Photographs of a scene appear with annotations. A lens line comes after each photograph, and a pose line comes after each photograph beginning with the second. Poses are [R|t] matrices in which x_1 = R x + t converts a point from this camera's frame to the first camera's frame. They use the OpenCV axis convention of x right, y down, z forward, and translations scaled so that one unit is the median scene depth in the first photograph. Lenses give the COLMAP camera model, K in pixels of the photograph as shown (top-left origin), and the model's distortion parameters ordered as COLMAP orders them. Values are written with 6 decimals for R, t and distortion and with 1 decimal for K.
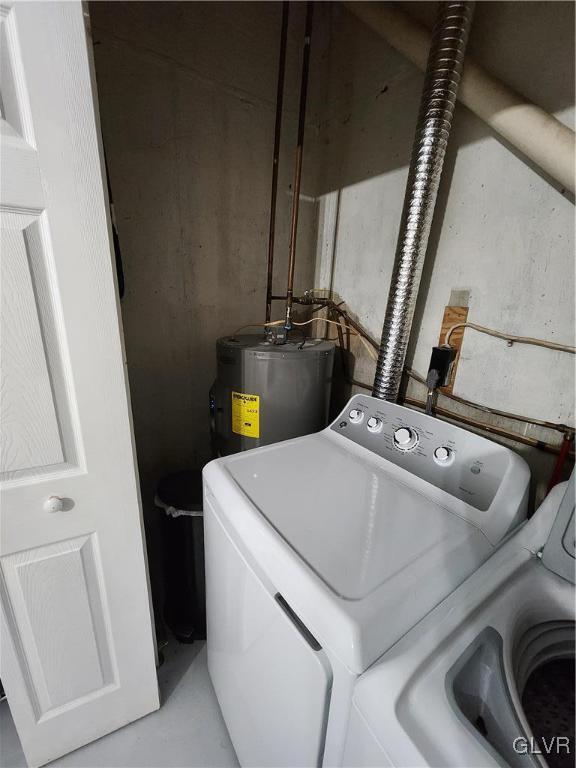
lens RADIAL K [[312.5, 0, 288.0], [0, 312.5, 384.0], [0, 0, 1]] dist [0.000475, -0.000655]
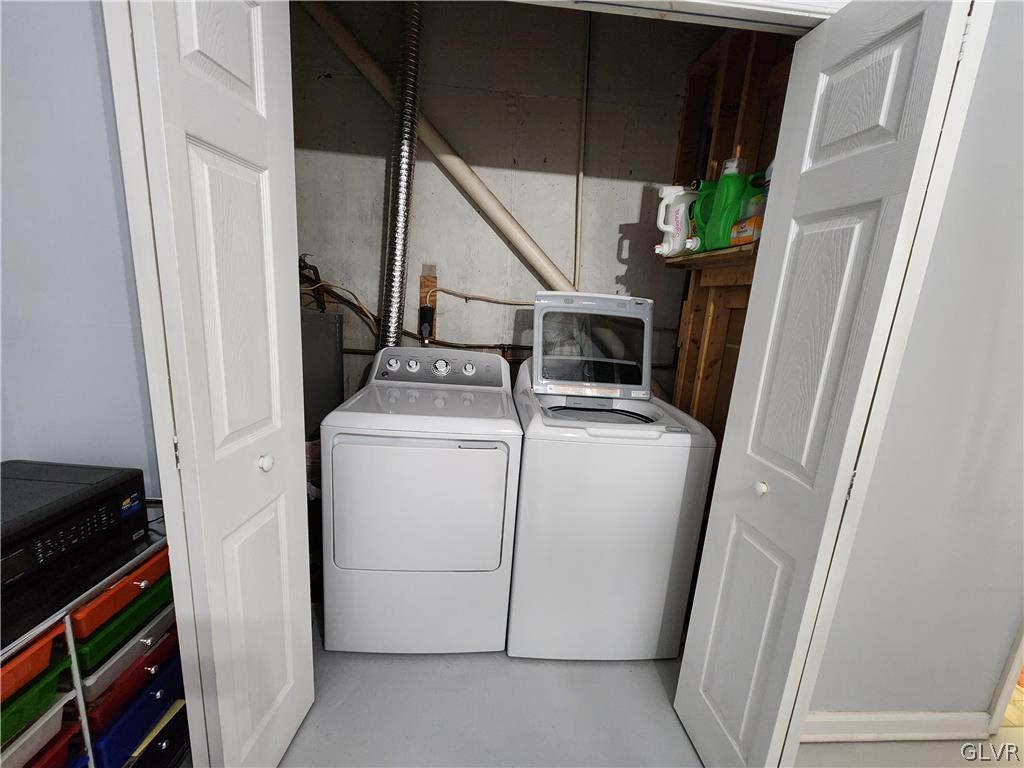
lens RADIAL K [[416.7, 0, 512.6], [0, 416.7, 386.0], [0, 0, 1]] dist [0.000475, -0.000655]
pose [[0.502229, -0.184037, 0.844924, -0.941486], [0.187857, 0.976976, 0.101136, 0.111123], [-0.844083, 0.107931, 0.525238, -0.230268]]
